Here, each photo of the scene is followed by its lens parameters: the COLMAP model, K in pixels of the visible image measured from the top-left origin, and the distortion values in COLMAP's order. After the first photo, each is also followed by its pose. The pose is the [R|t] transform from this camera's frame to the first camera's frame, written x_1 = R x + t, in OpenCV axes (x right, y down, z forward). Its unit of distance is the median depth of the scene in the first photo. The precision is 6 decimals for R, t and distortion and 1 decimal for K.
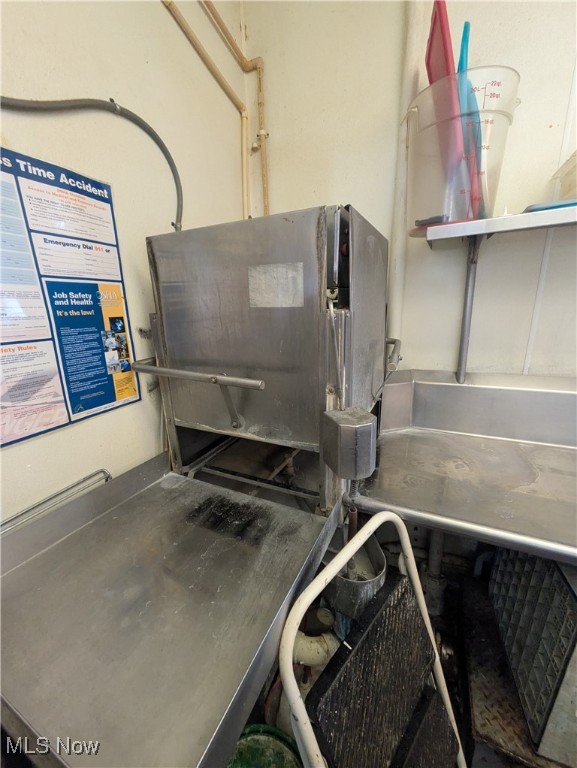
lens RADIAL K [[304.5, 0, 287.8], [0, 304.5, 384.2], [0, 0, 1]] dist [0.001542, 0.000915]
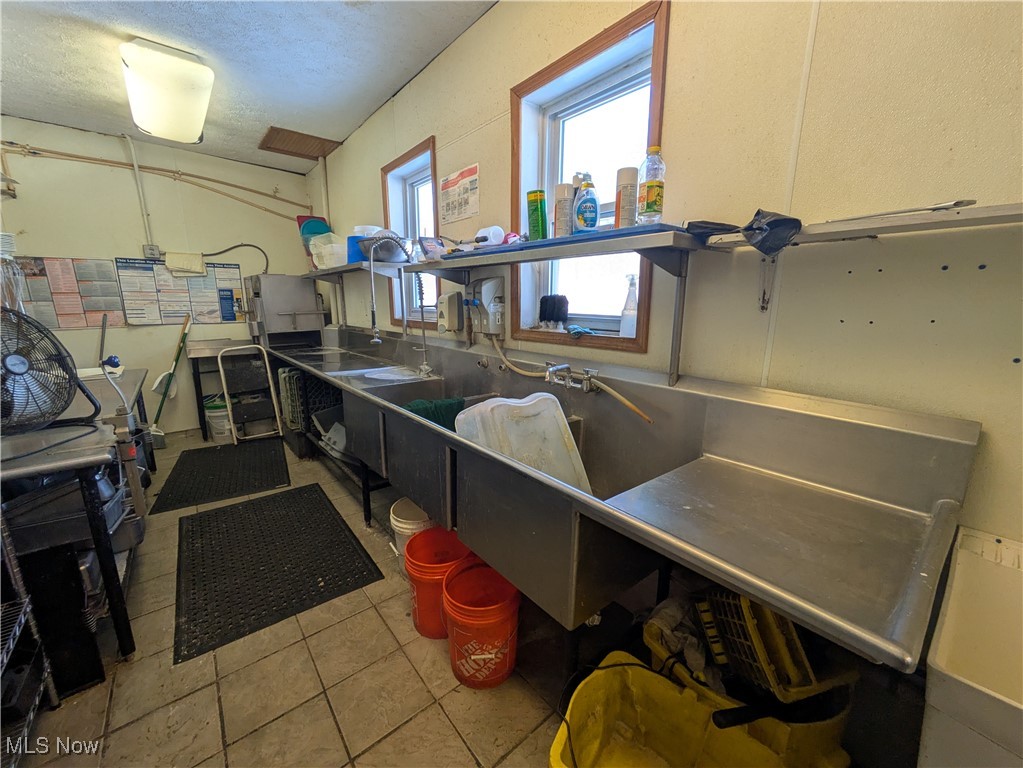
lens RADIAL K [[405.6, 0, 514.0], [0, 405.6, 383.9], [0, 0, 1]] dist [0.001542, 0.000915]
pose [[0.907653, 0.114579, -0.403779, 5.018714], [-0.130828, 0.991323, -0.012784, 0.480865], [0.398810, 0.064429, 0.914767, -2.314751]]
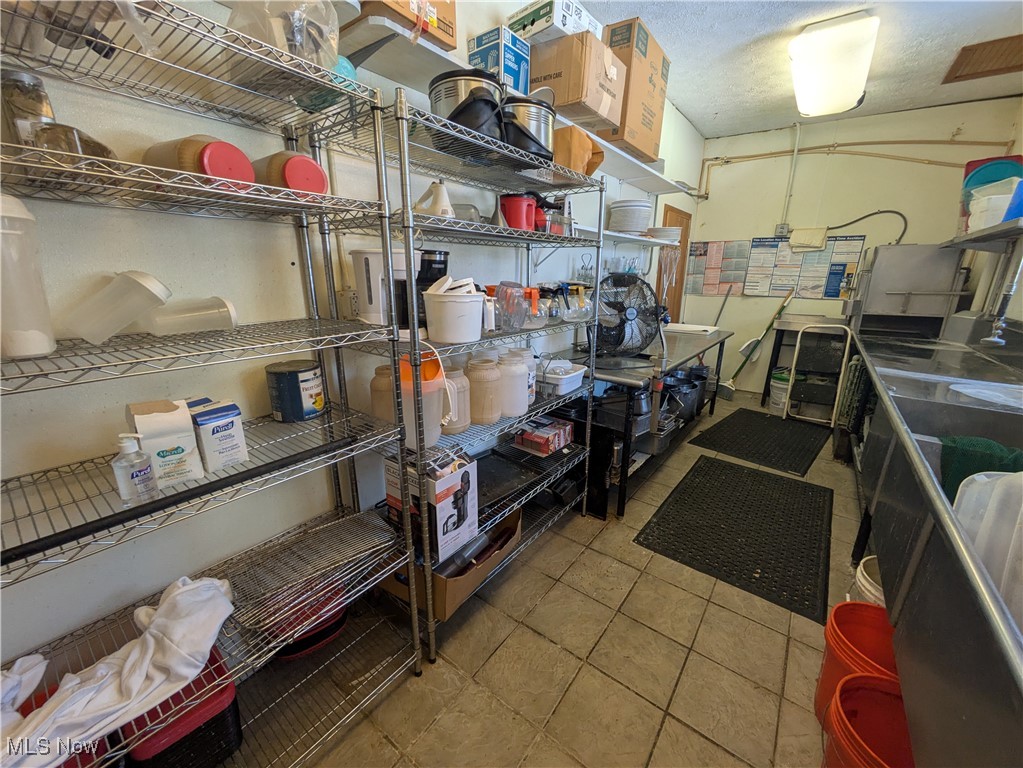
lens RADIAL K [[405.6, 0, 515.9], [0, 405.6, 385.7], [0, 0, 1]] dist [0.001542, 0.000915]
pose [[-0.194793, 0.295425, -0.935296, 5.261861], [-0.250863, 0.906841, 0.338684, 0.354167], [0.948221, 0.300605, -0.102535, -1.879745]]
